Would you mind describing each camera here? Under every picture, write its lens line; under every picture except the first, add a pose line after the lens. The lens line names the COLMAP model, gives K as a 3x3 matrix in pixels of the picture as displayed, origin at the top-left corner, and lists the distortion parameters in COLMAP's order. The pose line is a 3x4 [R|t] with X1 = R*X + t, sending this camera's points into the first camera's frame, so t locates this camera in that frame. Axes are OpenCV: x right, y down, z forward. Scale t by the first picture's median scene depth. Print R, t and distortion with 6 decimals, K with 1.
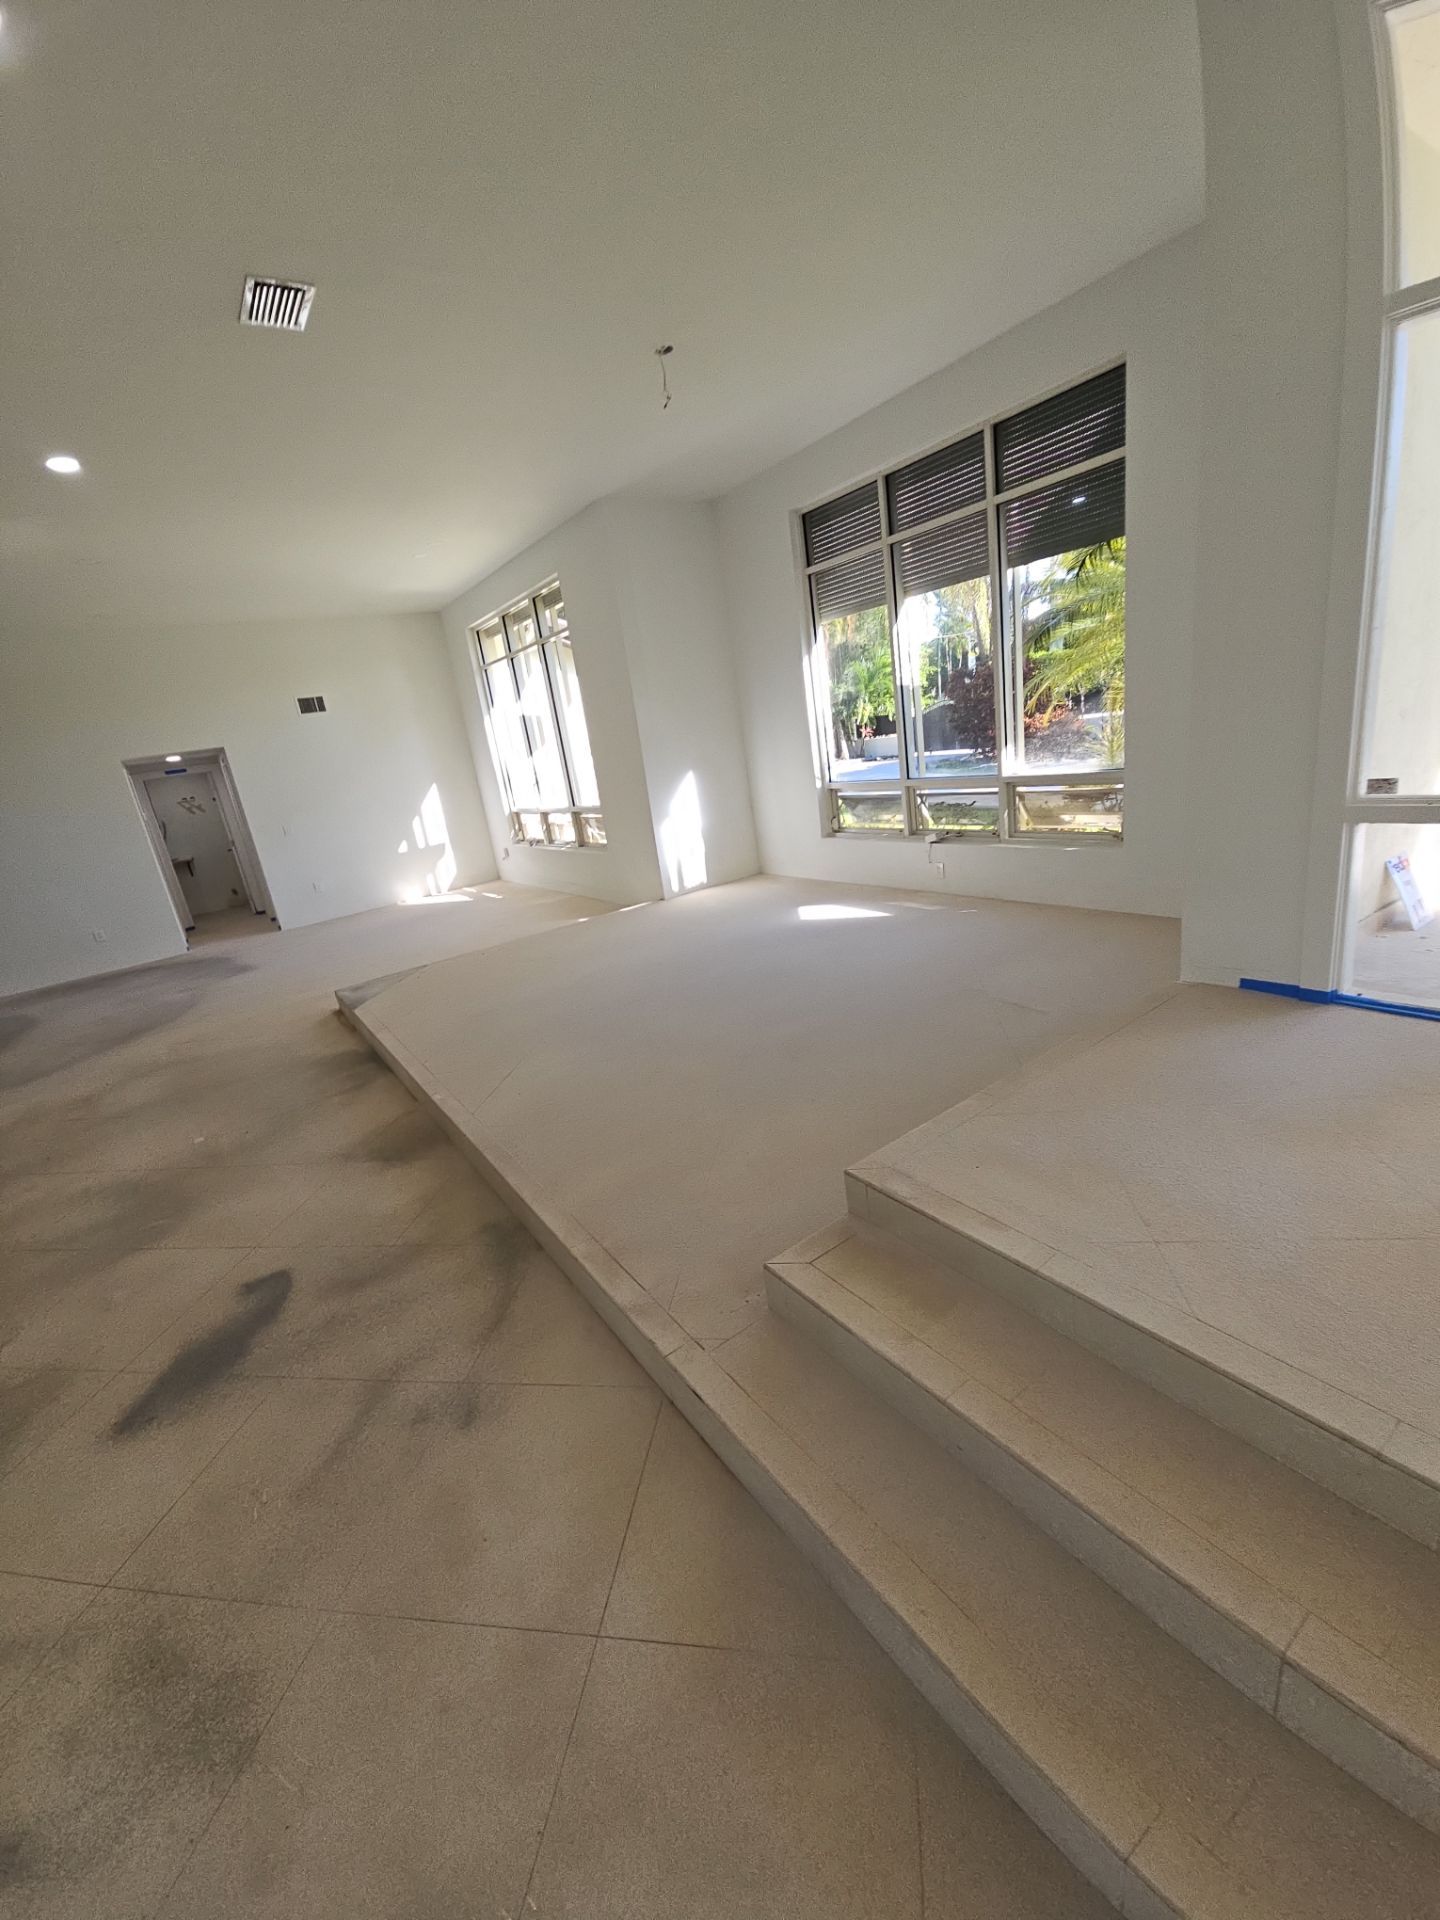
lens RADIAL K [[783.5, 0, 715.0], [0, 783.5, 969.3], [0, 0, 1]] dist [0.005976, -0.004912]
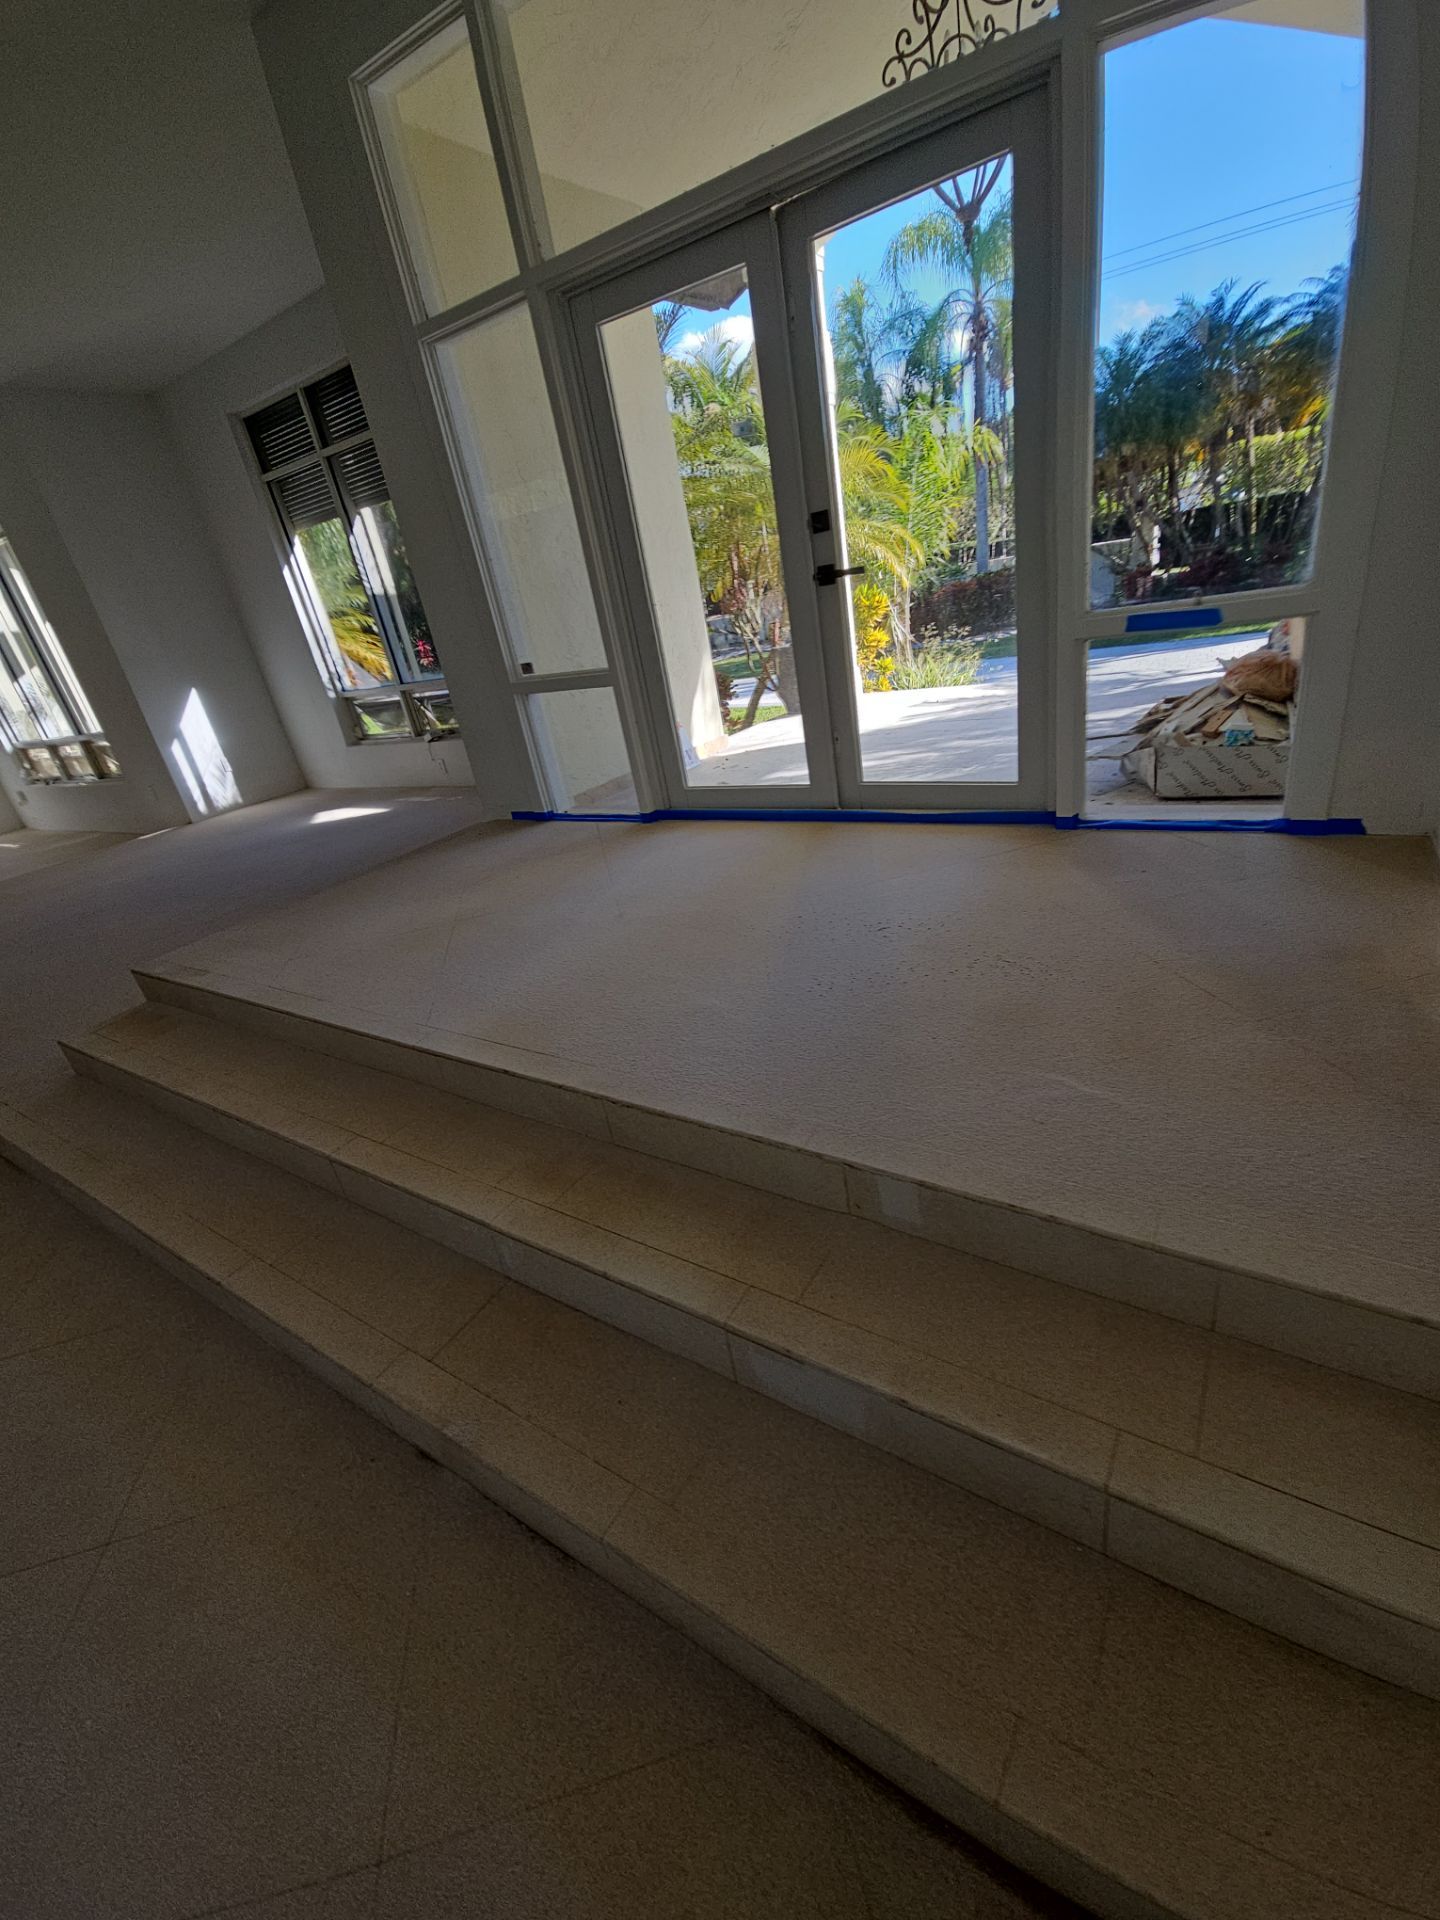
lens RADIAL K [[783.5, 0, 739.3], [0, 783.5, 973.0], [0, 0, 1]] dist [0.005976, -0.004912]
pose [[0.918837, -0.180019, 0.351186, 0.210686], [0.141599, 0.981030, 0.132401, 0.071871], [-0.368359, -0.071928, 0.926897, -0.212322]]
